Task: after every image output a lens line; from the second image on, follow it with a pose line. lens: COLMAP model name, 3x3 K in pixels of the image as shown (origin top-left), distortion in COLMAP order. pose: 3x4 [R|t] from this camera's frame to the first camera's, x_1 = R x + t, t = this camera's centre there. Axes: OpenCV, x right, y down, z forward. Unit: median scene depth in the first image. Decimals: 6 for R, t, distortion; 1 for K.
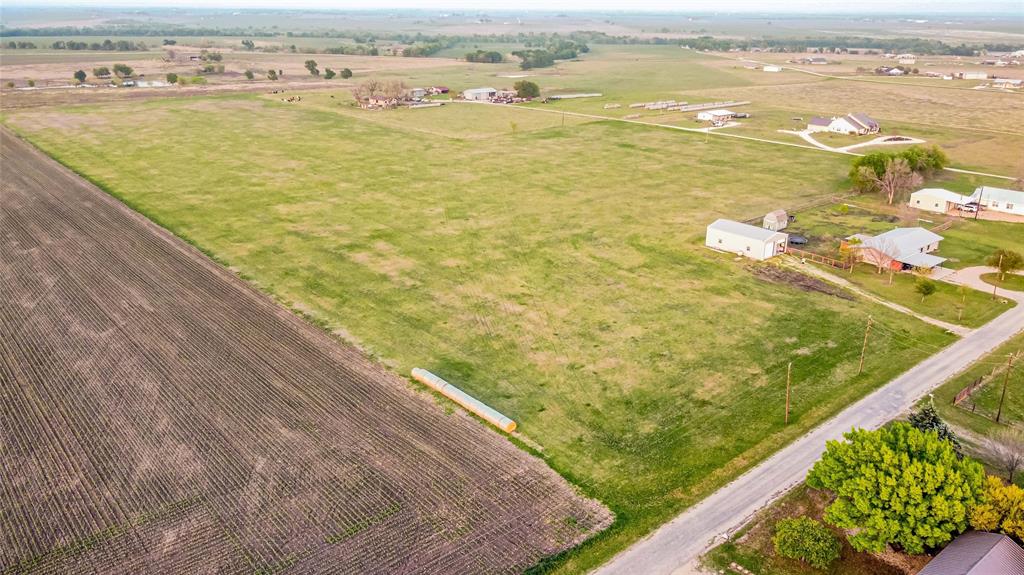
lens RADIAL K [[776.9, 0, 510.6], [0, 776.9, 282.9], [0, 0, 1]] dist [-0.001810, -0.003372]
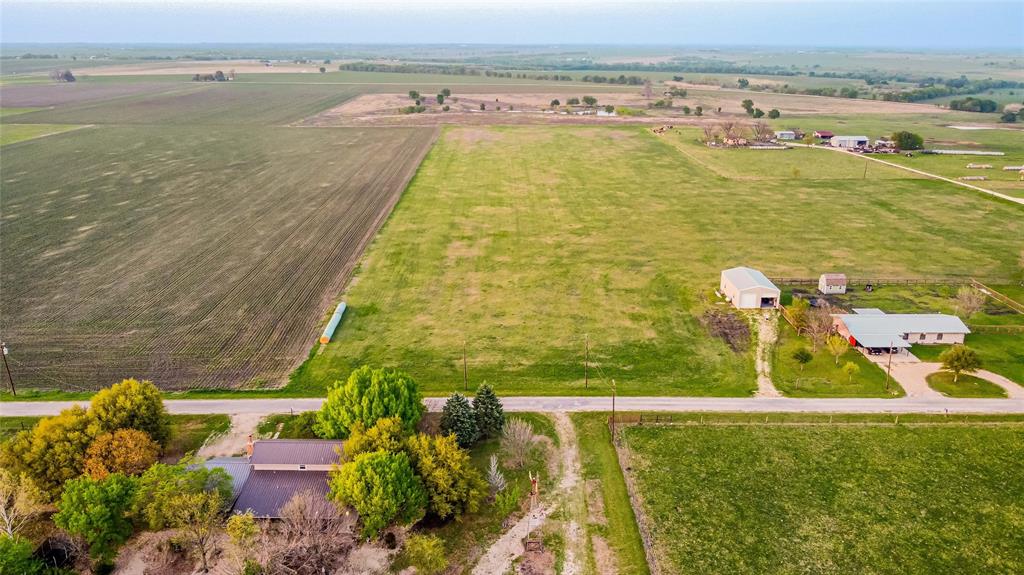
lens RADIAL K [[776.9, 0, 512.1], [0, 776.9, 288.4], [0, 0, 1]] dist [-0.001810, -0.003372]
pose [[0.769351, 0.191829, -0.609345, 0.768833], [-0.214313, 0.976076, 0.036691, -0.031081], [0.601805, 0.102362, 0.792056, 0.003227]]
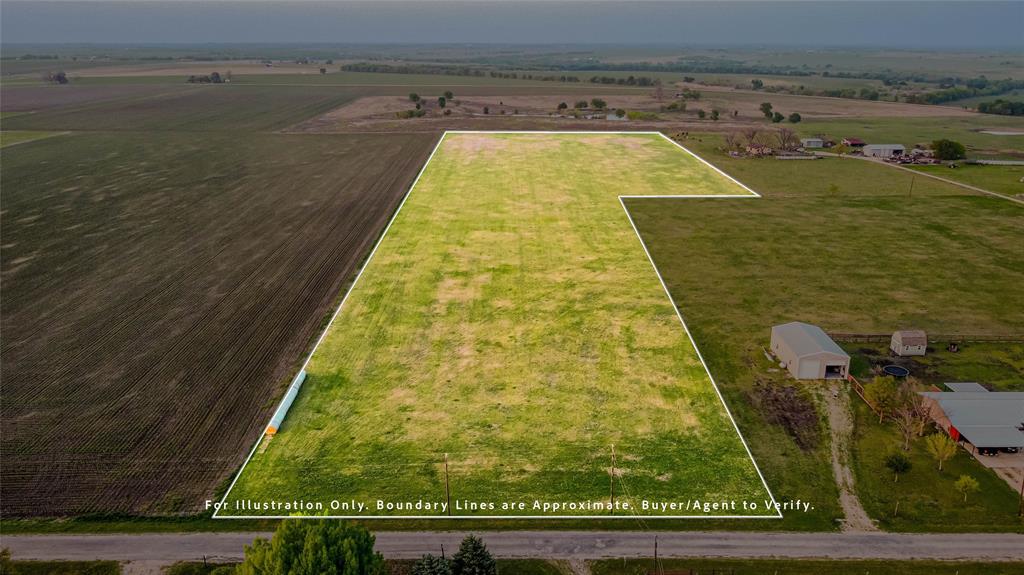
lens RADIAL K [[776.9, 0, 512.2], [0, 776.9, 290.2], [0, 0, 1]] dist [-0.001810, -0.003372]
pose [[0.764715, 0.193991, -0.614474, 0.623373], [-0.214613, 0.975839, 0.040988, -0.096546], [0.607578, 0.100530, 0.787872, 0.174748]]
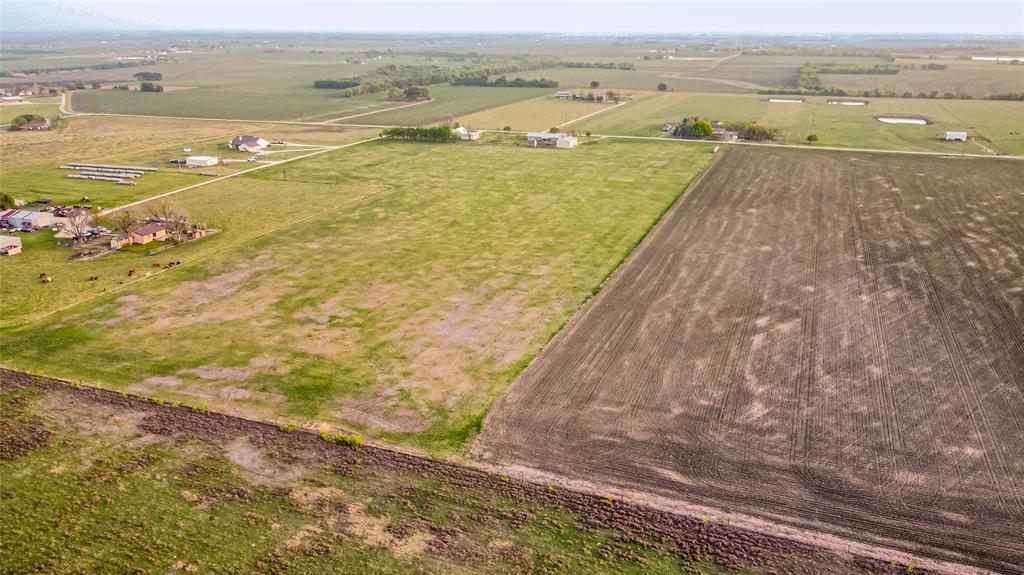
lens RADIAL K [[776.9, 0, 511.9], [0, 776.9, 287.8], [0, 0, 1]] dist [-0.001810, -0.003372]
pose [[-0.472837, -0.289682, 0.832171, -2.417203], [0.298621, 0.835846, 0.460637, -1.113582], [-0.829006, 0.466310, -0.308714, 2.592037]]
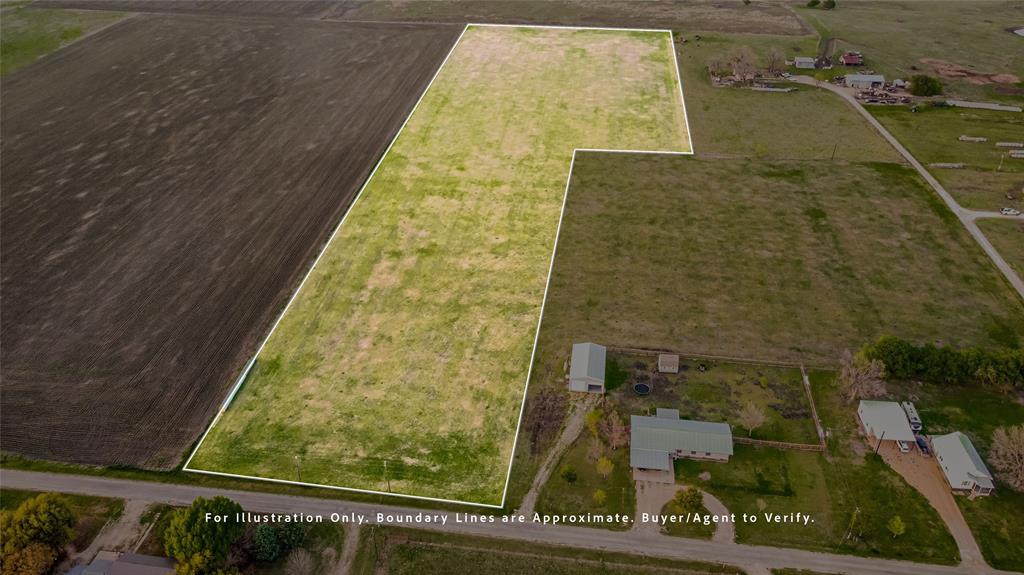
lens RADIAL K [[776.9, 0, 511.4], [0, 776.9, 287.5], [0, 0, 1]] dist [-0.001810, -0.003372]
pose [[0.677023, 0.390429, -0.623863, 1.033559], [-0.249312, 0.919232, 0.304722, -0.567665], [0.692447, -0.050767, 0.719680, 0.069959]]
